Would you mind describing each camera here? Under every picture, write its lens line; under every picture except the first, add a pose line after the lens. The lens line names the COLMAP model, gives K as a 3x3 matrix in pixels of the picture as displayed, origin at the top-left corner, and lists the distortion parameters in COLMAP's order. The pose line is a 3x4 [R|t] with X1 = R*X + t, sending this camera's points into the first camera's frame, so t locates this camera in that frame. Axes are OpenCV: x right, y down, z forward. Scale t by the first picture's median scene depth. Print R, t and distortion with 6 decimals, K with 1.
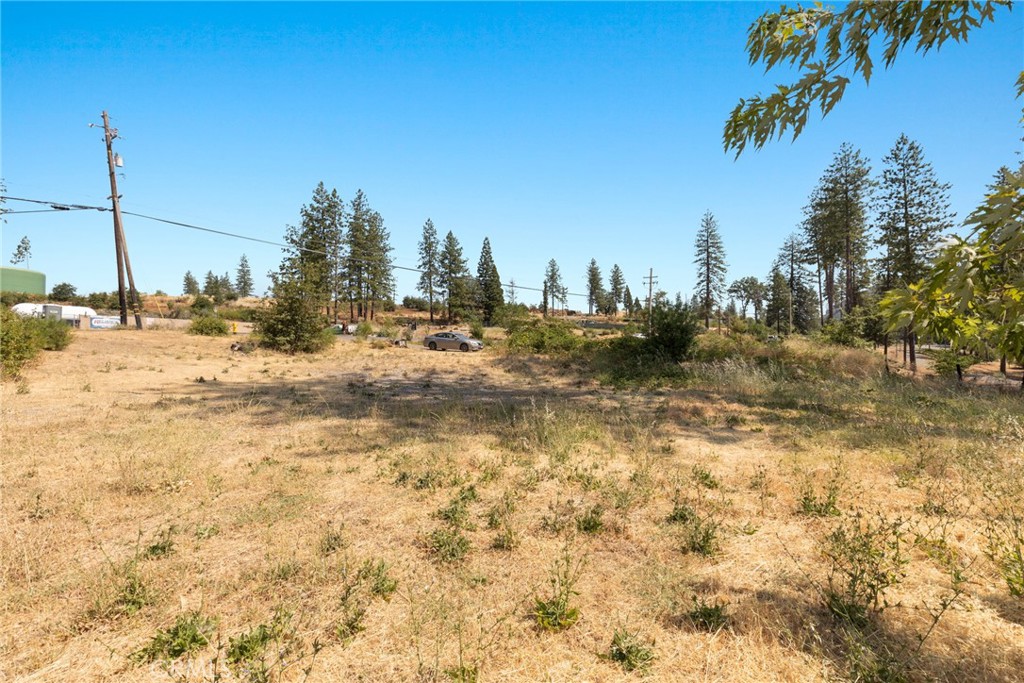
lens RADIAL K [[448.9, 0, 517.2], [0, 448.9, 343.8], [0, 0, 1]] dist [-0.002455, -0.000518]
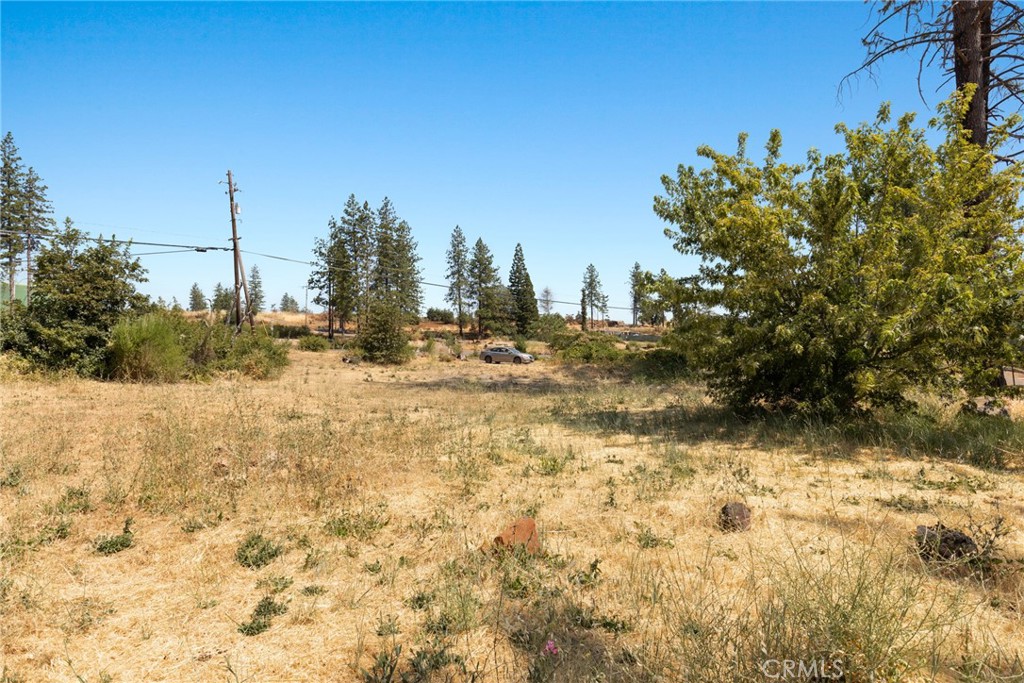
lens RADIAL K [[574.7, 0, 505.0], [0, 574.7, 343.3], [0, 0, 1]] dist [0.004672, 0.000290]
pose [[0.997858, -0.009636, -0.064699, -0.022686], [0.007685, 0.999510, -0.030333, 0.003578], [0.064959, 0.029771, 0.997444, -0.176951]]
